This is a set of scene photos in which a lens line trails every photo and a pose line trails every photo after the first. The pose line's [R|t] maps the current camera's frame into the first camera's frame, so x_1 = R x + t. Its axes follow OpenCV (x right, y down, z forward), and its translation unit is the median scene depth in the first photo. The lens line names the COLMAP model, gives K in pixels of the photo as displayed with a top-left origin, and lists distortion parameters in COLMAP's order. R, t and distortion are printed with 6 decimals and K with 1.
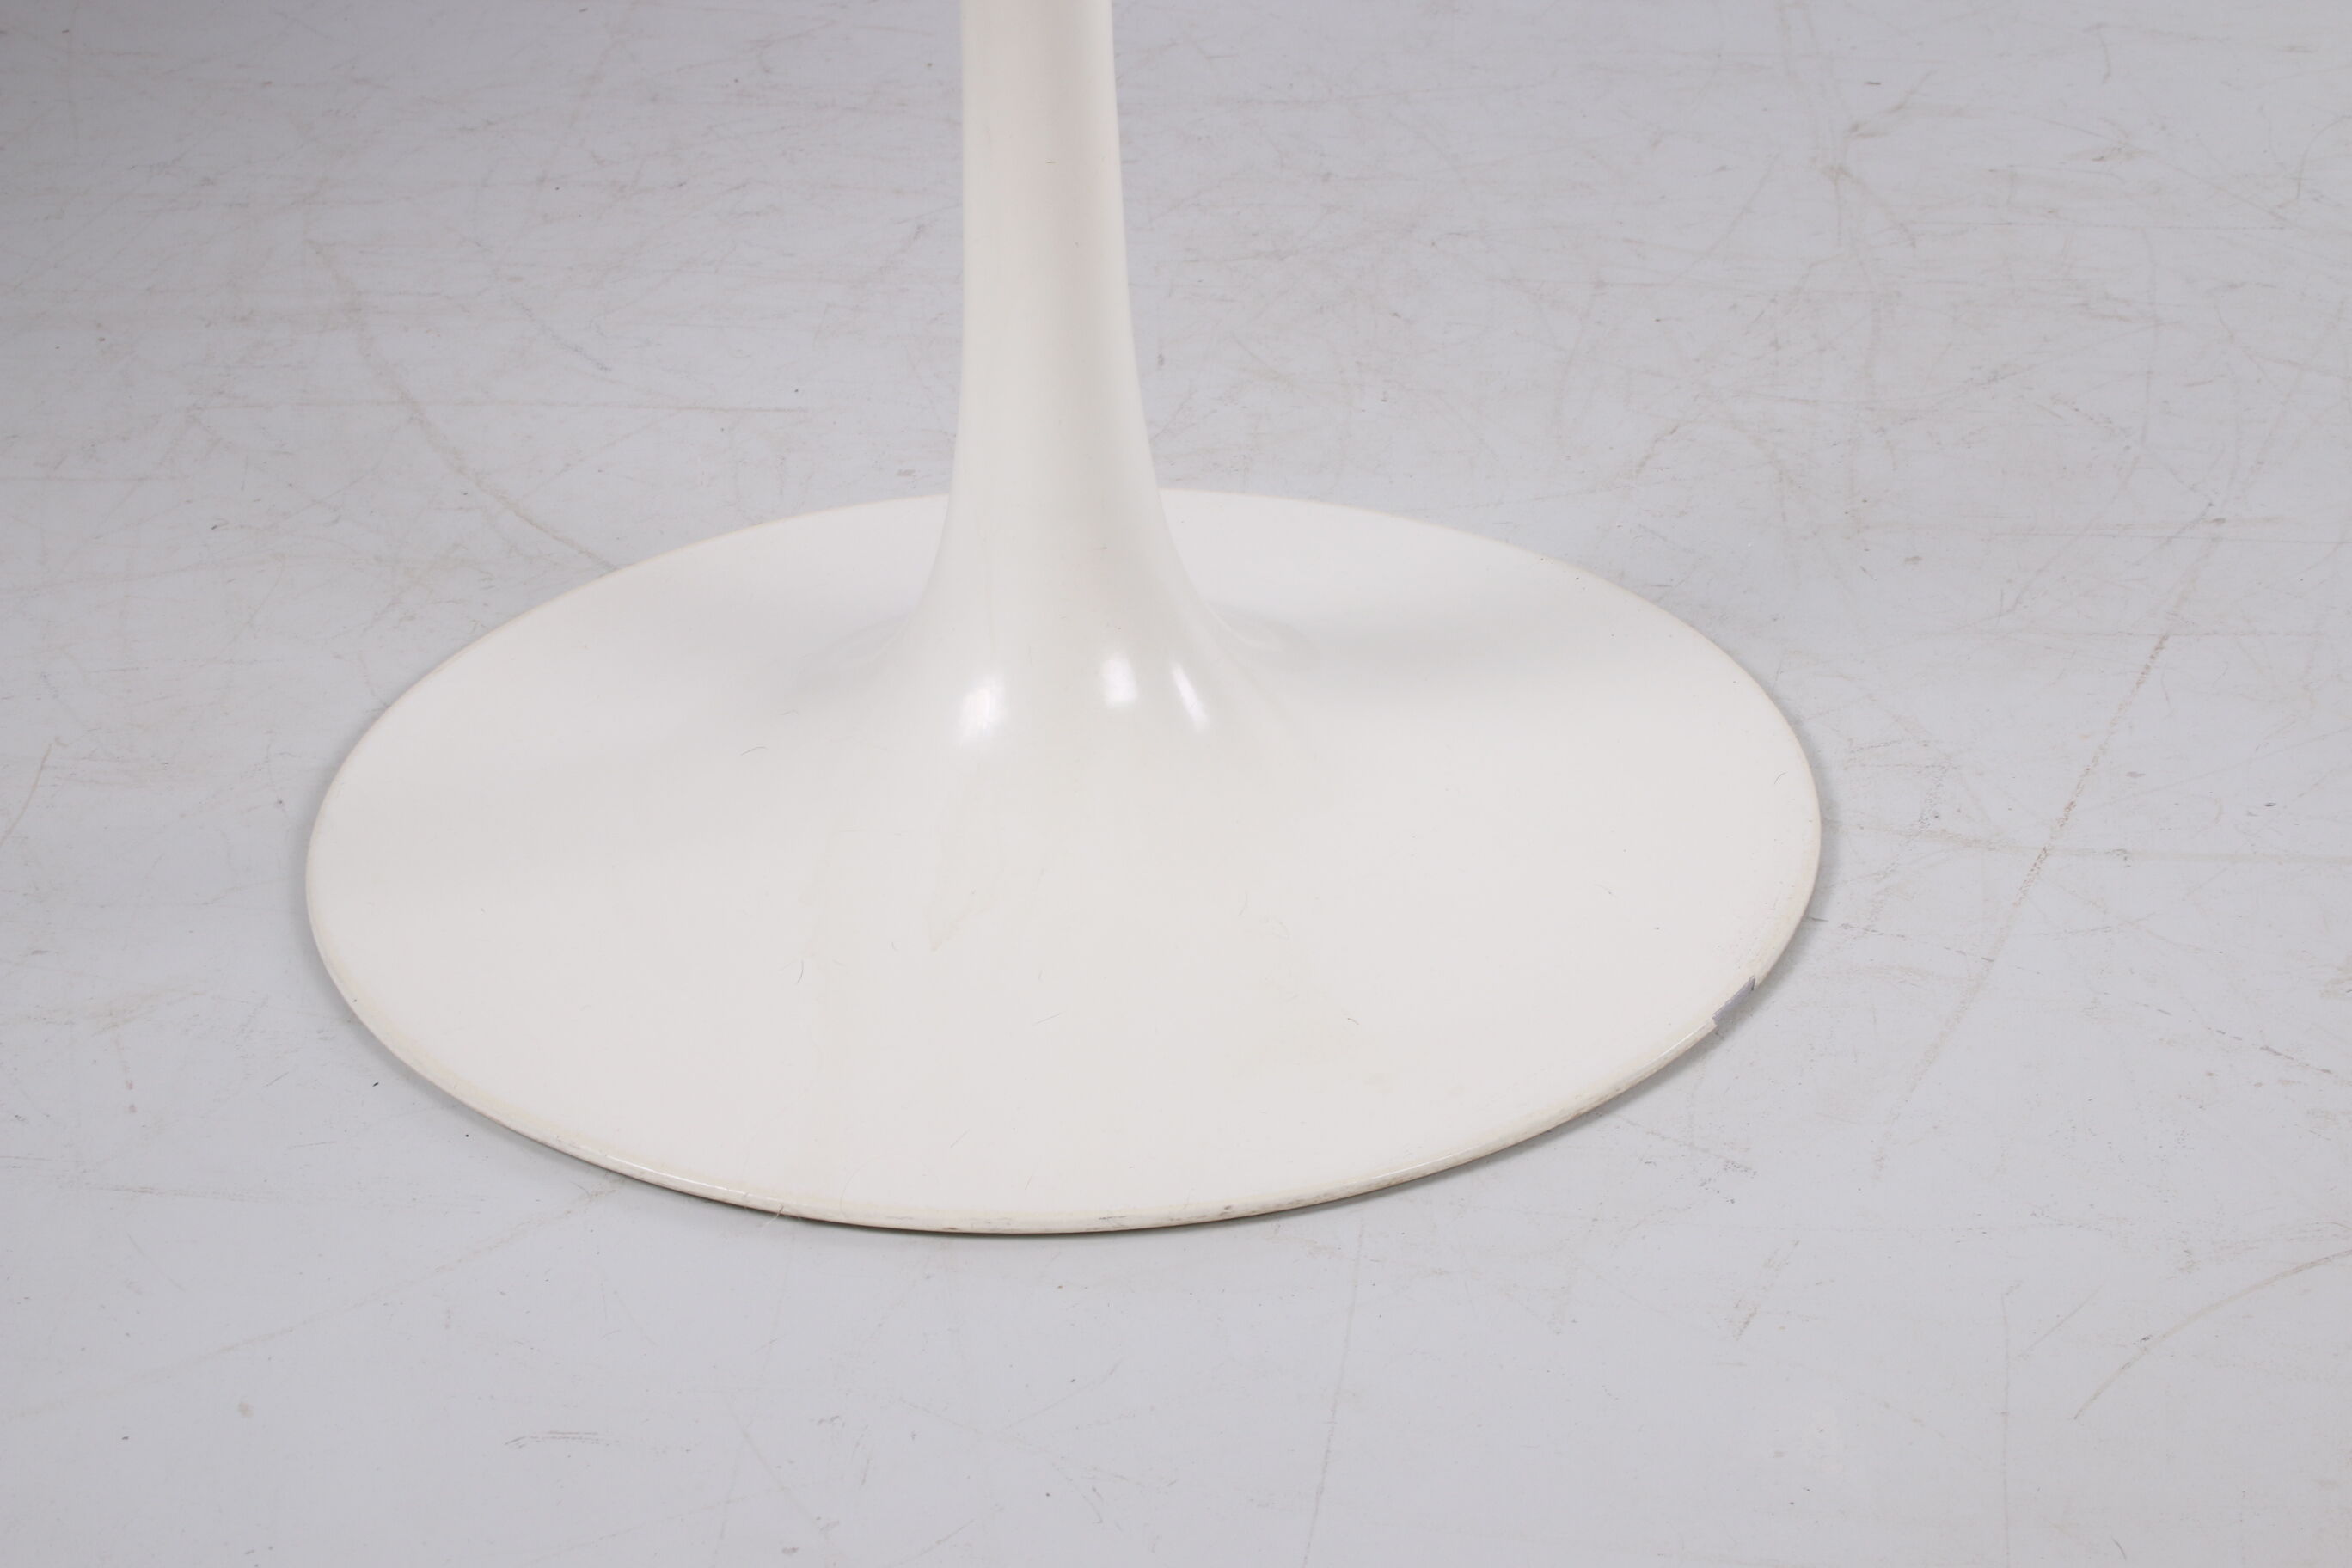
lens RADIAL K [[3943.4, 0, 1183.5], [0, 3943.4, 782.8], [0, 0, 1]] dist [0.032472, 0.000000]
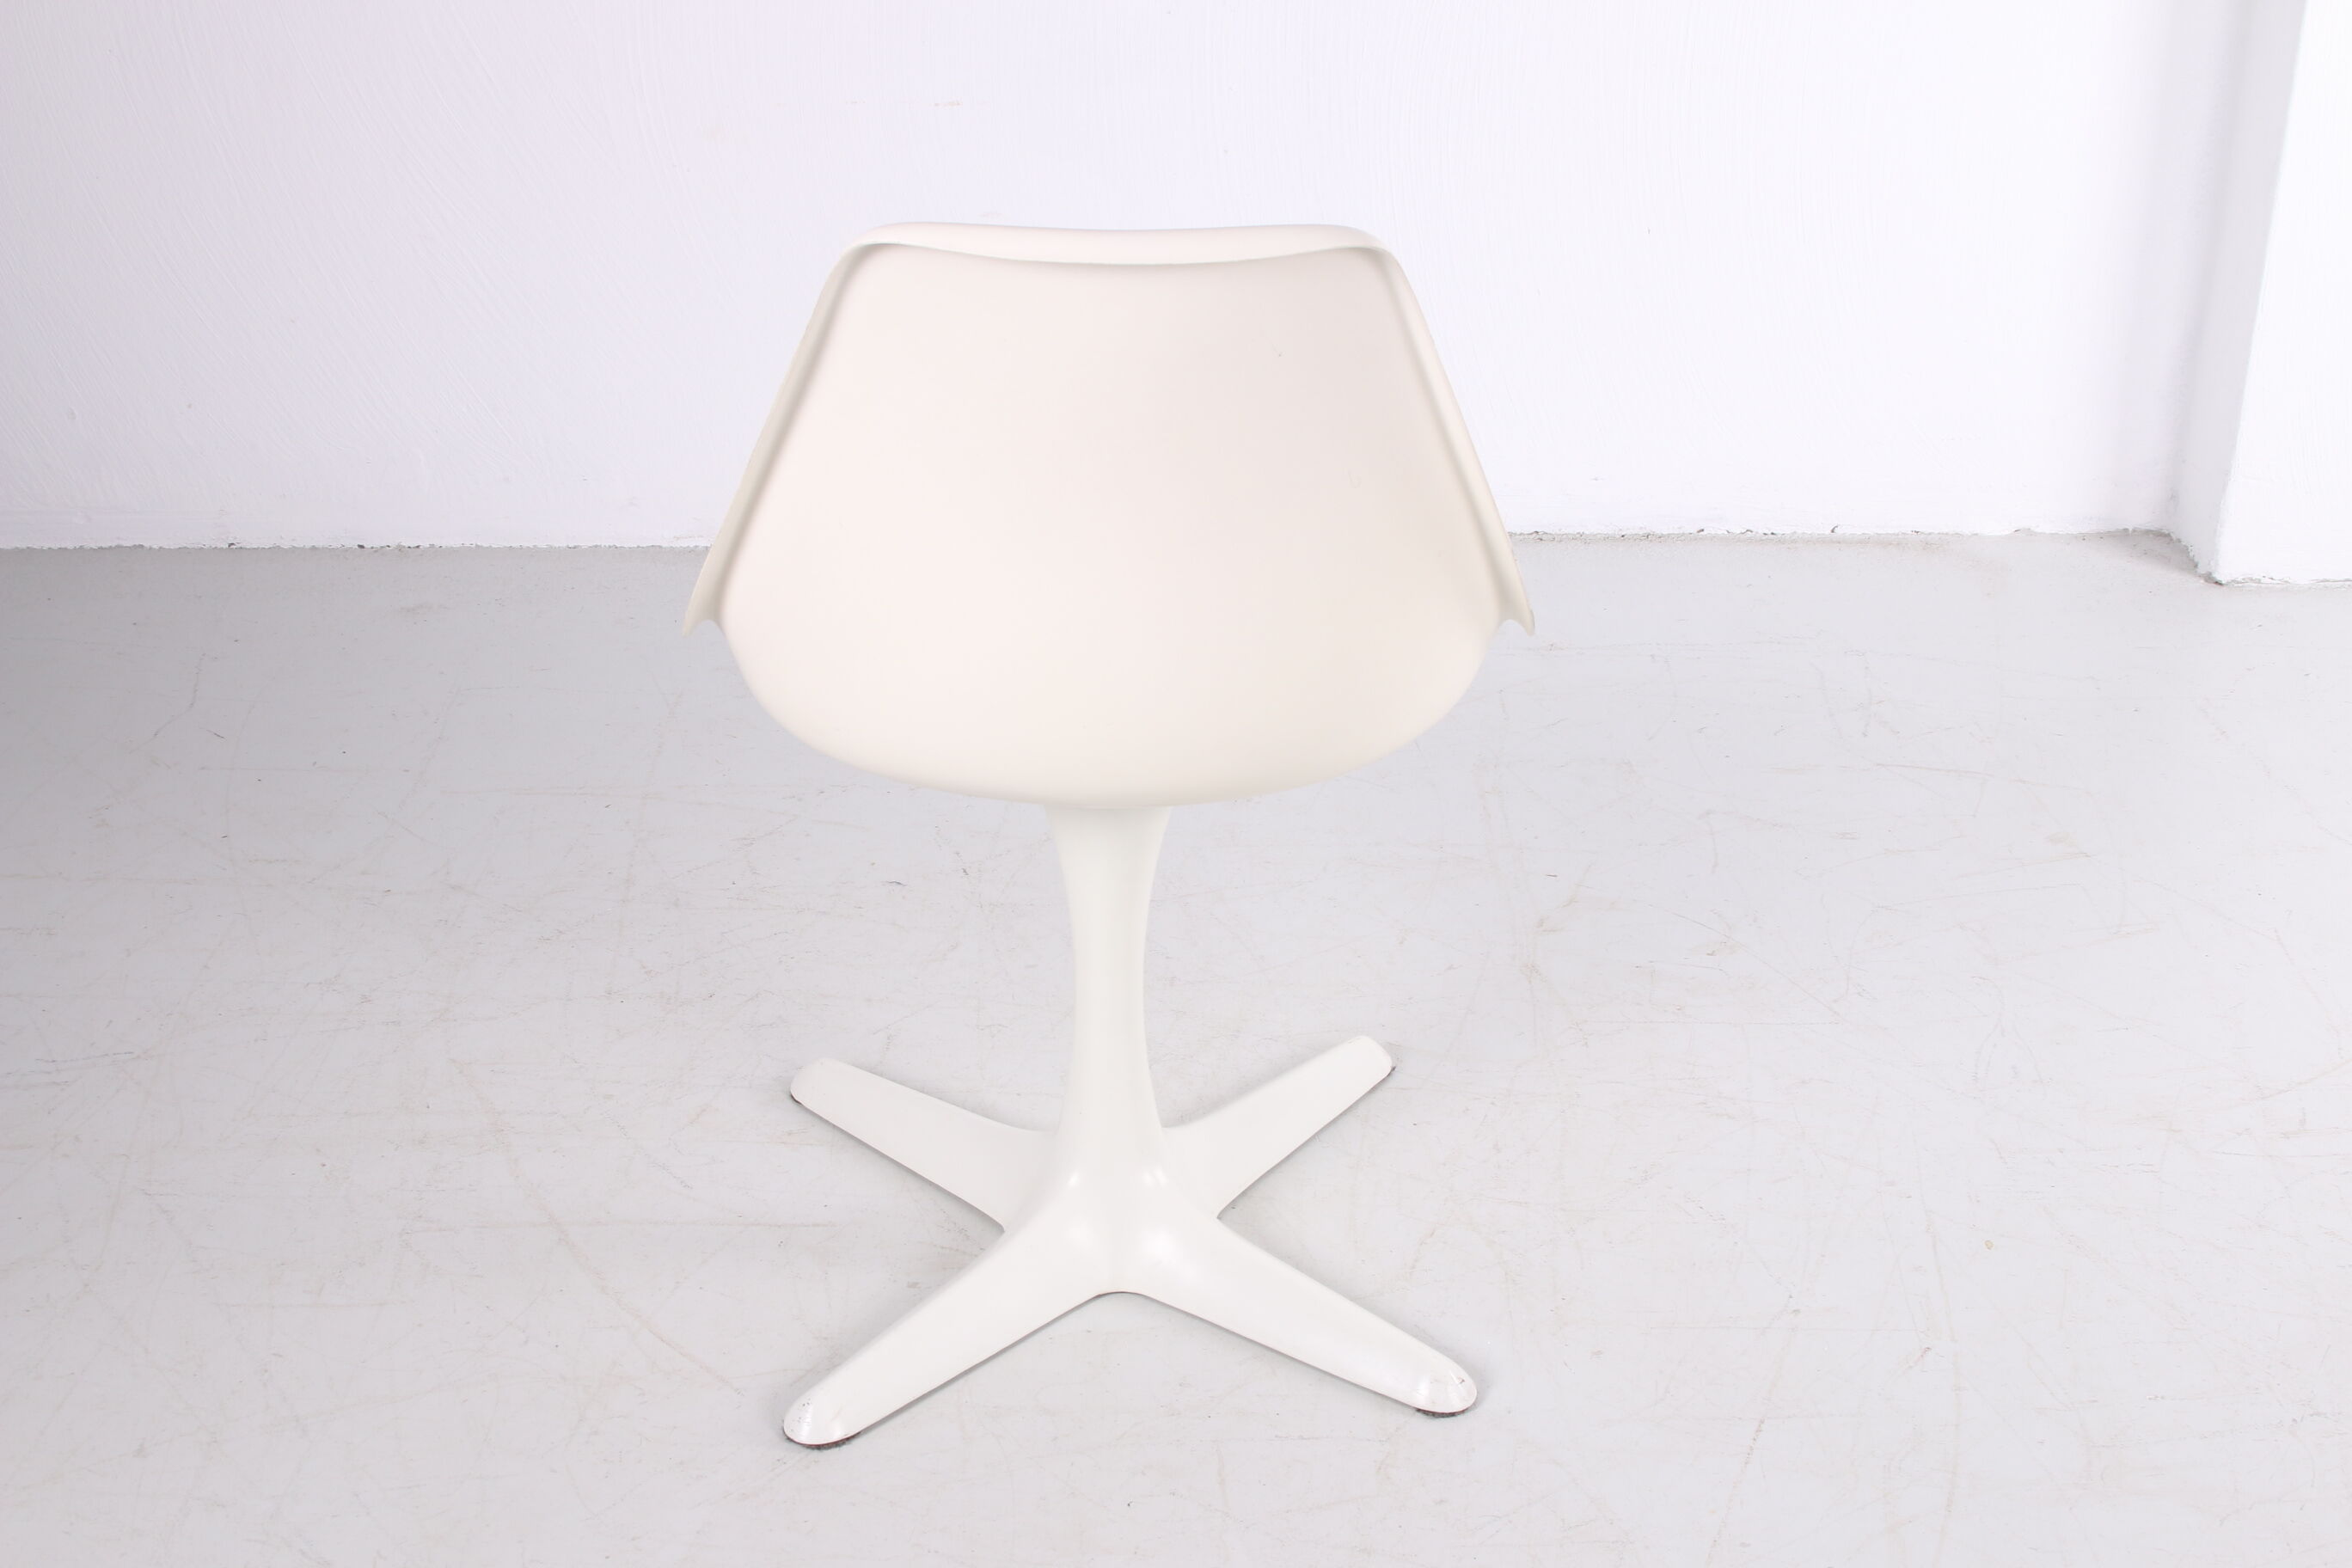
lens RADIAL K [[3691.2, 0, 1168.8], [0, 3691.2, 777.8], [0, 0, 1]] dist [0.009892, 0.000000]
pose [[0.996624, -0.019234, 0.079815, -0.077248], [0.020433, 0.999690, -0.014221, -0.232226], [-0.079517, 0.015803, 0.996708, -0.352732]]
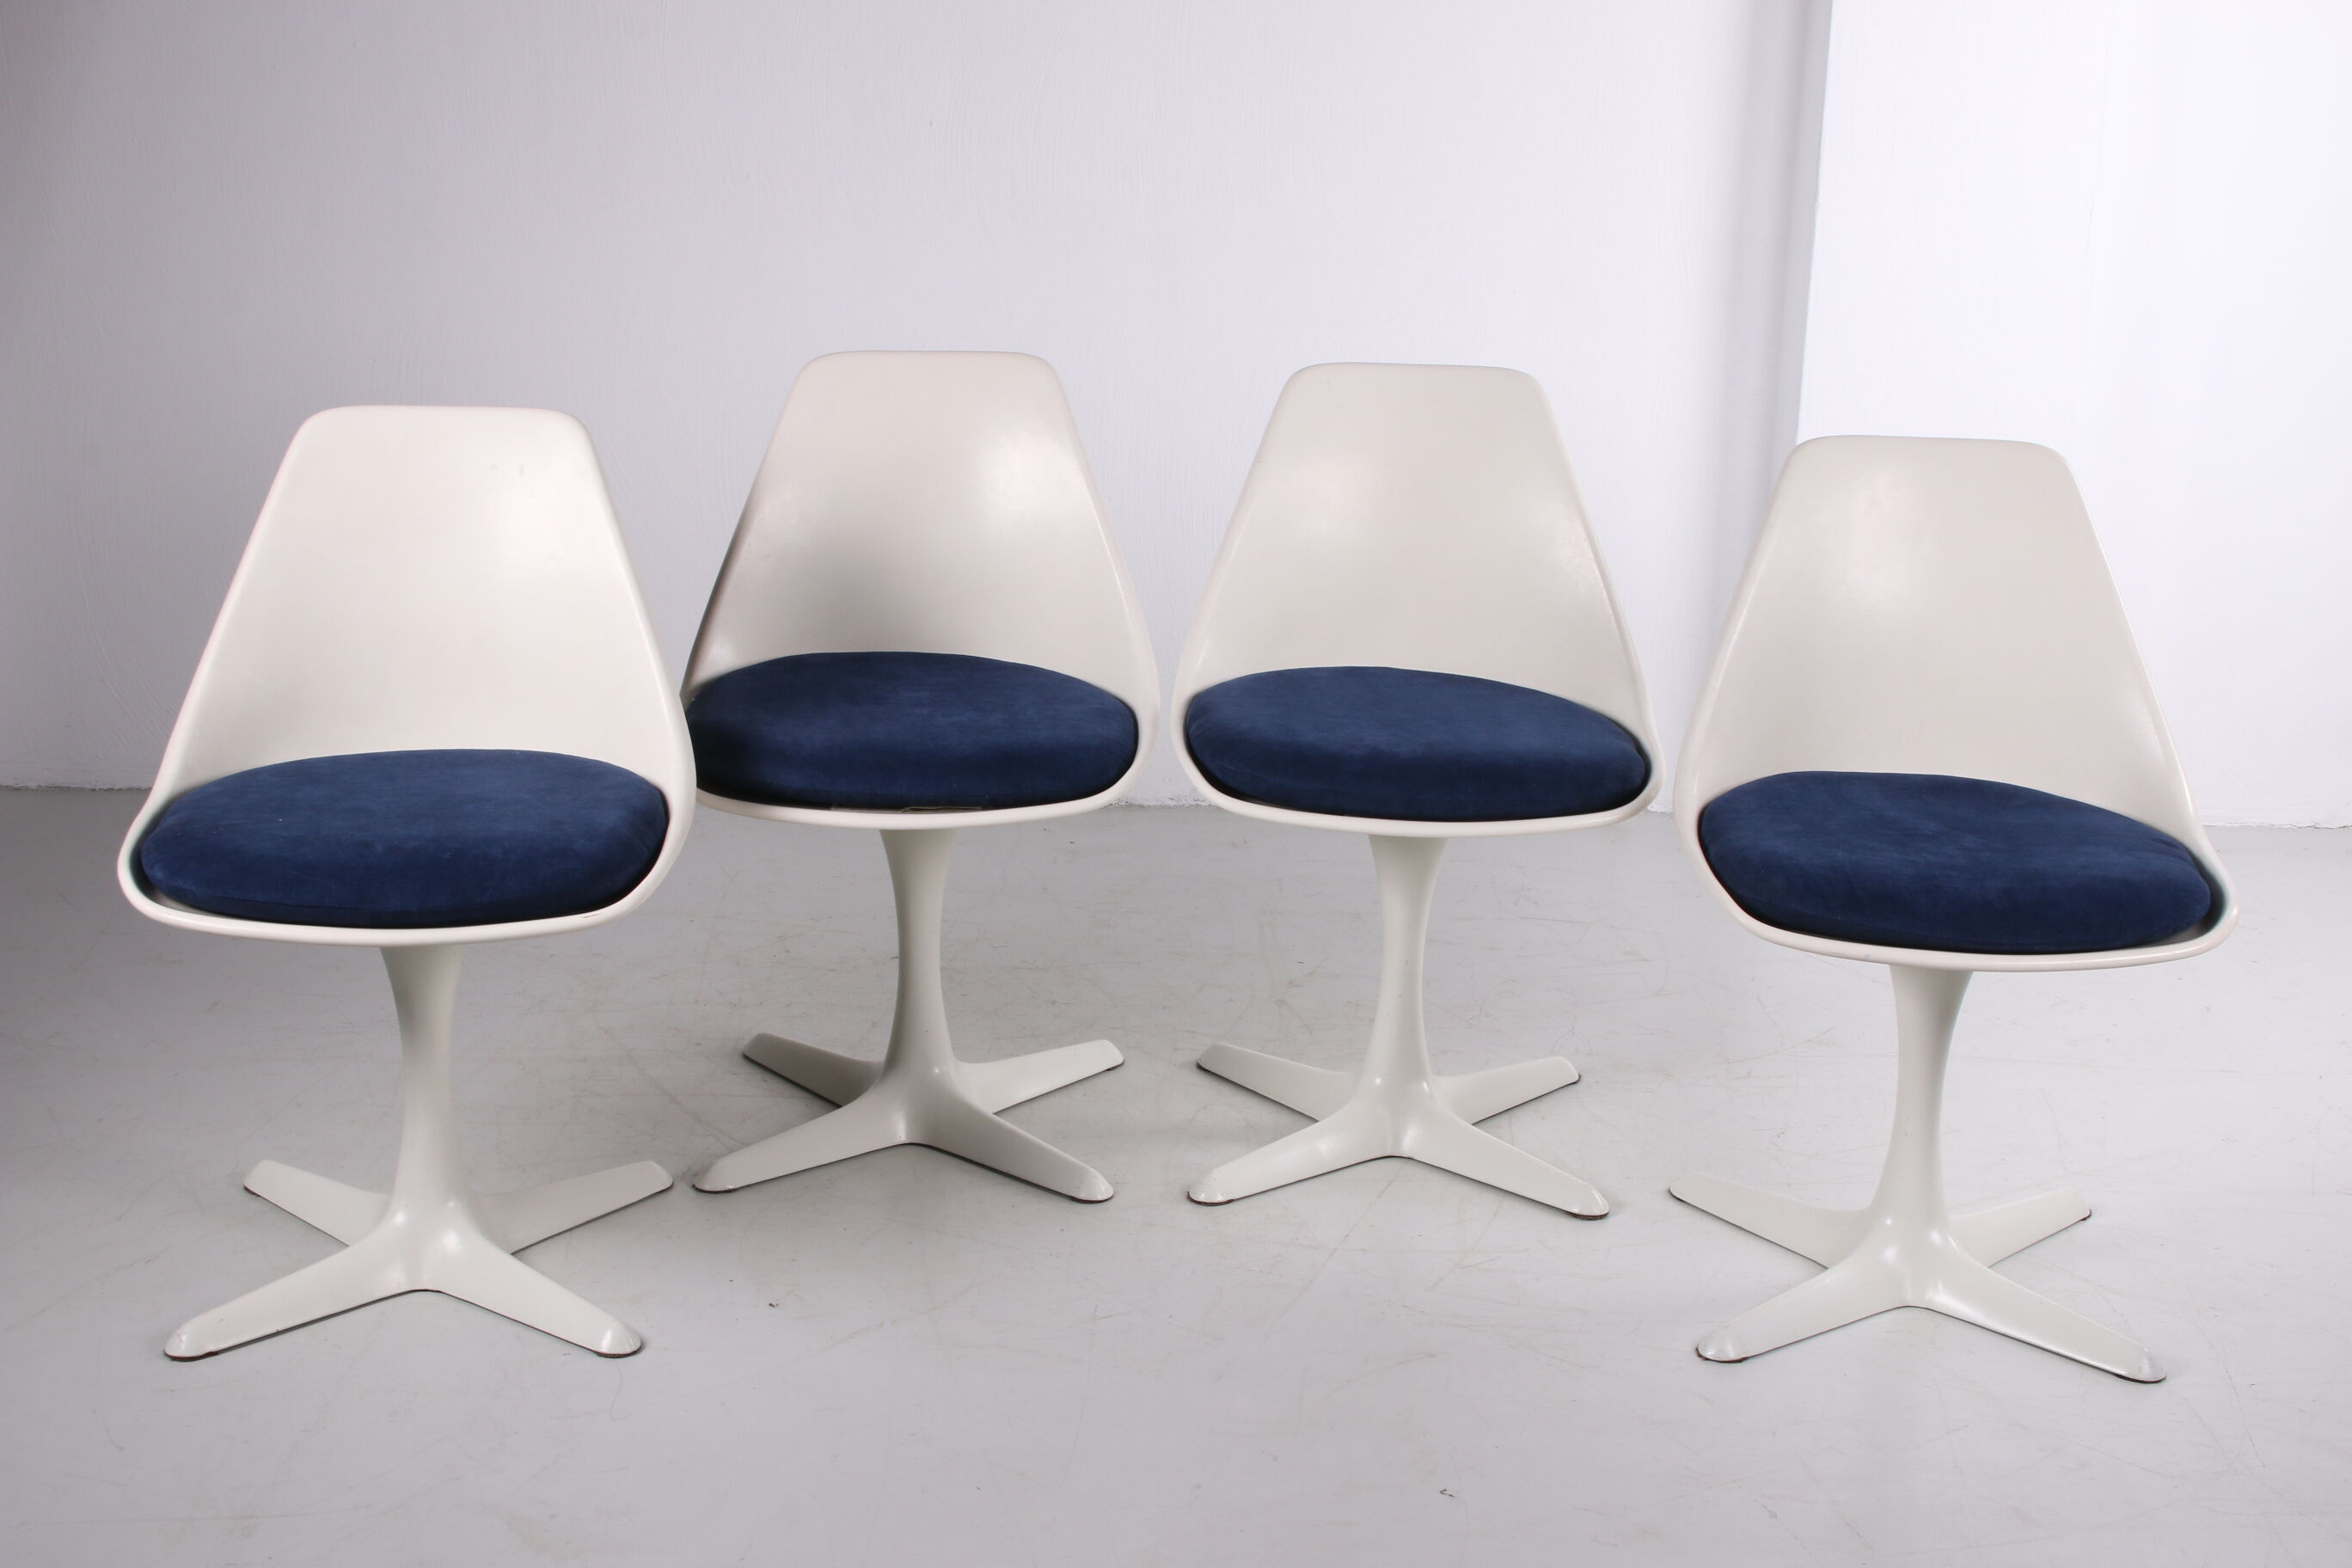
lens RADIAL K [[3702.6, 0, 1186.0], [0, 3702.6, 787.1], [0, 0, 1]] dist [-0.026925, 0.000000]
pose [[0.995104, 0.013101, 0.097957, -0.107121], [0.007754, 0.977769, -0.209539, 0.185878], [-0.098525, 0.209273, 0.972881, -1.193286]]
